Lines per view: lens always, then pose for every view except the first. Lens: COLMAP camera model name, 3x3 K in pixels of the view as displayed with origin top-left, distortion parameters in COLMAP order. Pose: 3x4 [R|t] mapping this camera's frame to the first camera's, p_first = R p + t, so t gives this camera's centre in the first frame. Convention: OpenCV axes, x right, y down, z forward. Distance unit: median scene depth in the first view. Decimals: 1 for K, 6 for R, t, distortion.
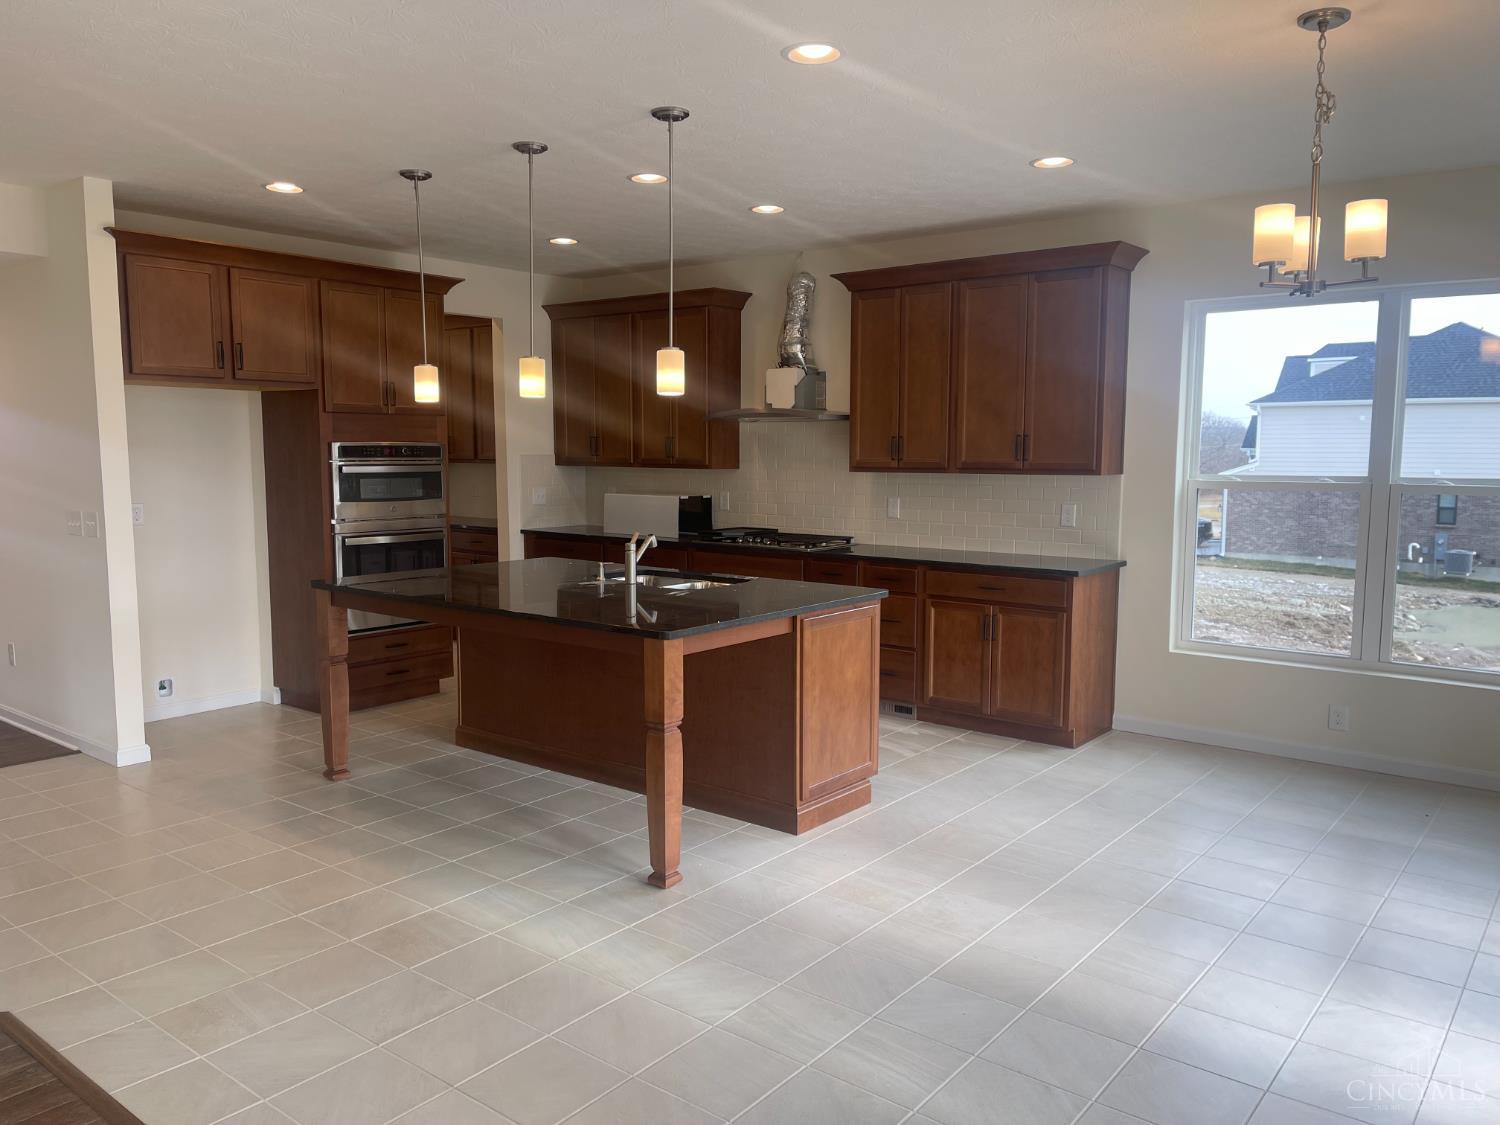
lens RADIAL K [[1144.5, 0, 750.0], [0, 1144.5, 562.5], [0, 0, 1]] dist [0.062906, -0.004958]
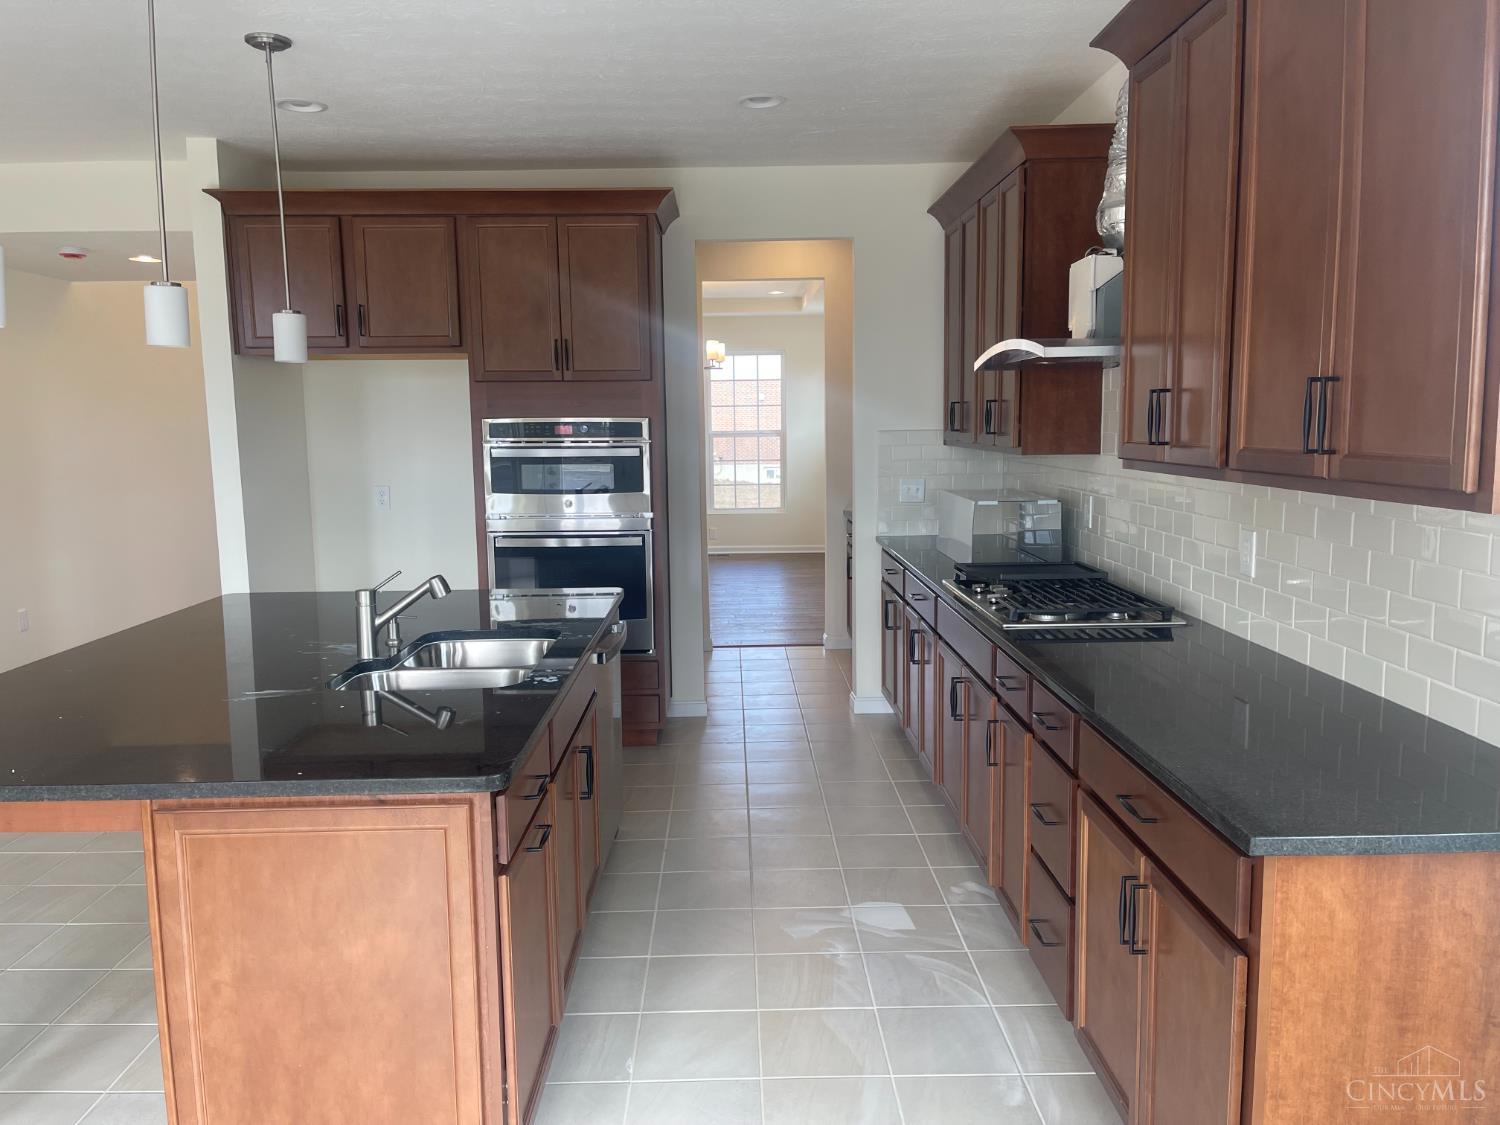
lens RADIAL K [[1144.5, 0, 750.0], [0, 1144.5, 562.5], [0, 0, 1]] dist [0.062906, -0.004958]
pose [[0.625294, 0.088494, -0.775356, 0.442975], [-0.065350, 0.995998, 0.060974, -0.074531], [0.777648, 0.012543, 0.628574, 0.730791]]
